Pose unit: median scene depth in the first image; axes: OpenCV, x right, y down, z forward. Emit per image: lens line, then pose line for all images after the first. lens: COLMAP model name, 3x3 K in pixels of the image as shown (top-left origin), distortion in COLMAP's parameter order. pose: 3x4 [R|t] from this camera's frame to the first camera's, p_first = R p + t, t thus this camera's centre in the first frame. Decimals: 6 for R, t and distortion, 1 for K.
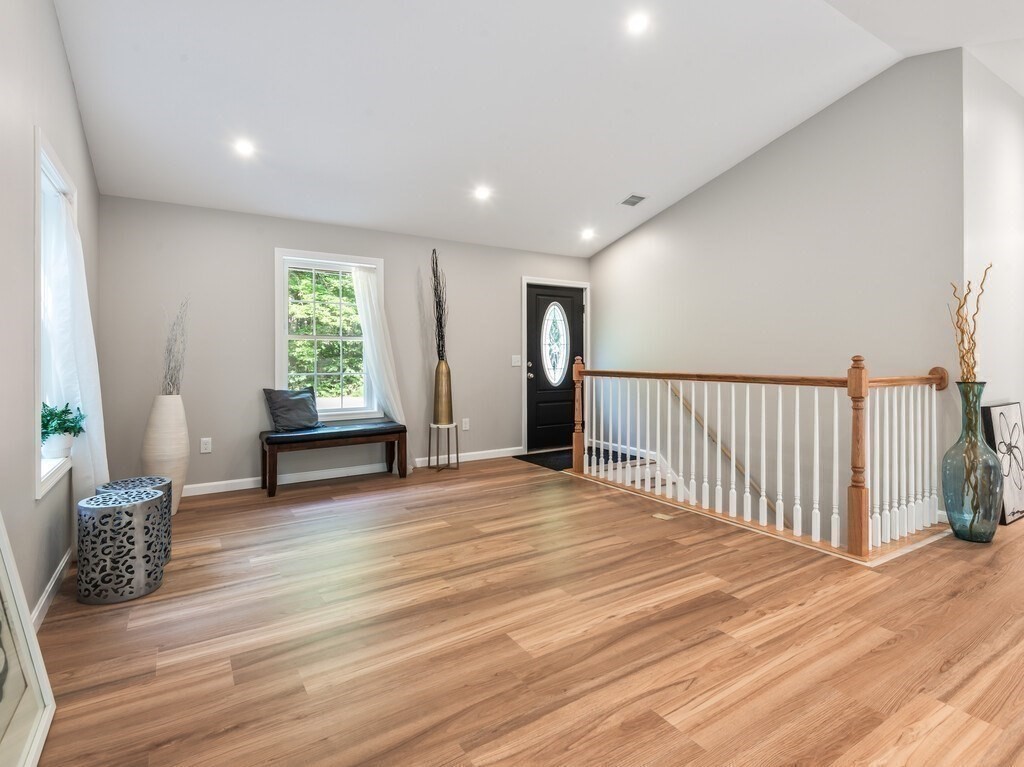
lens RADIAL K [[520.2, 0, 522.8], [0, 520.2, 366.5], [0, 0, 1]] dist [0.028258, -0.013965]
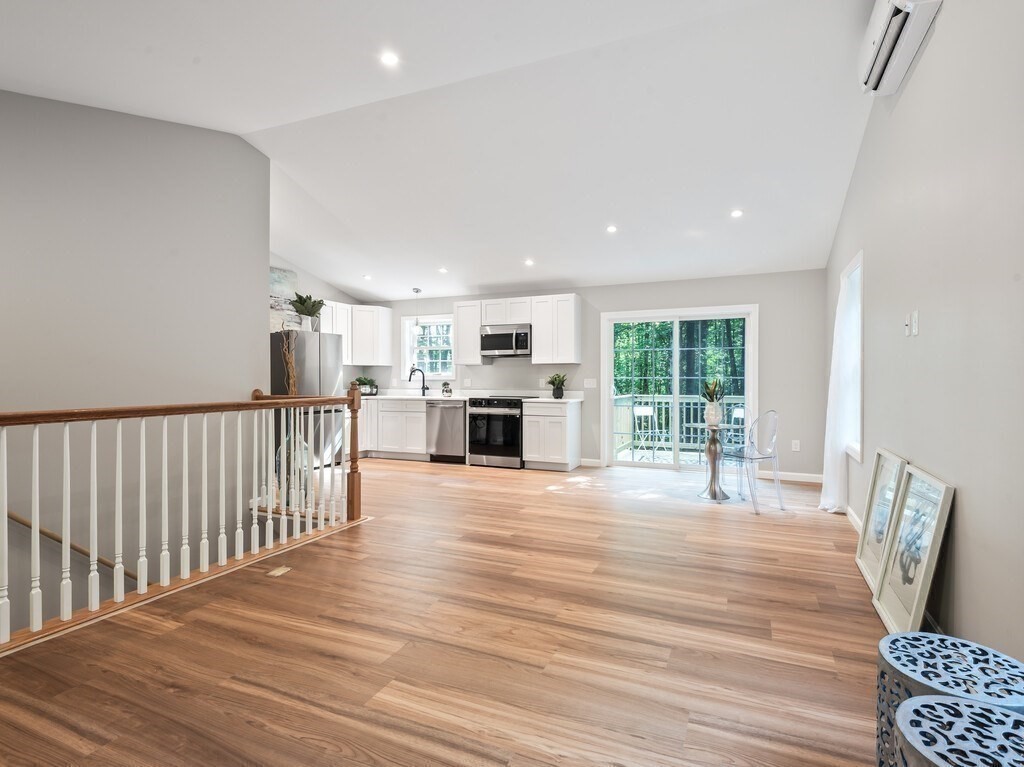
lens RADIAL K [[520.2, 0, 525.5], [0, 520.2, 382.8], [0, 0, 1]] dist [0.028258, -0.013965]
pose [[-0.548556, -0.008756, 0.836068, -0.499926], [0.016094, 0.999649, 0.021029, -0.023274], [-0.835959, 0.024991, -0.548223, 0.849115]]
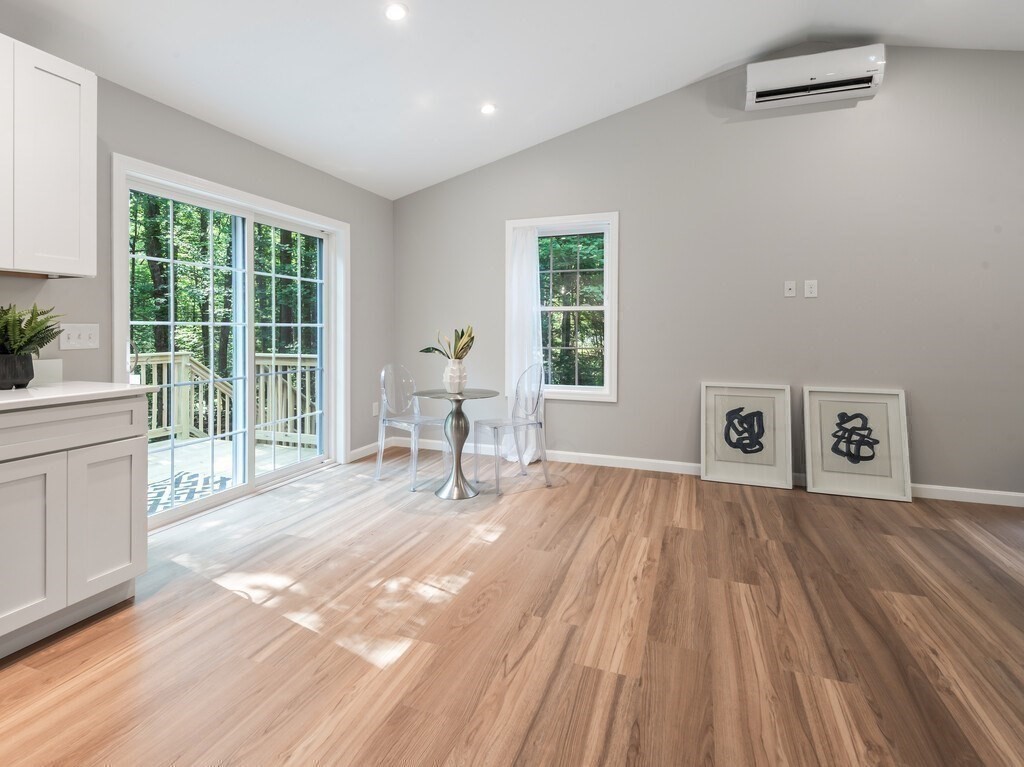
lens RADIAL K [[520.2, 0, 496.1], [0, 520.2, 325.7], [0, 0, 1]] dist [0.028258, -0.013965]
pose [[-0.807549, -0.008420, -0.589740, 0.554844], [-0.015663, 0.999852, 0.007173, -0.007541], [0.589592, 0.015030, -0.807561, 0.581893]]
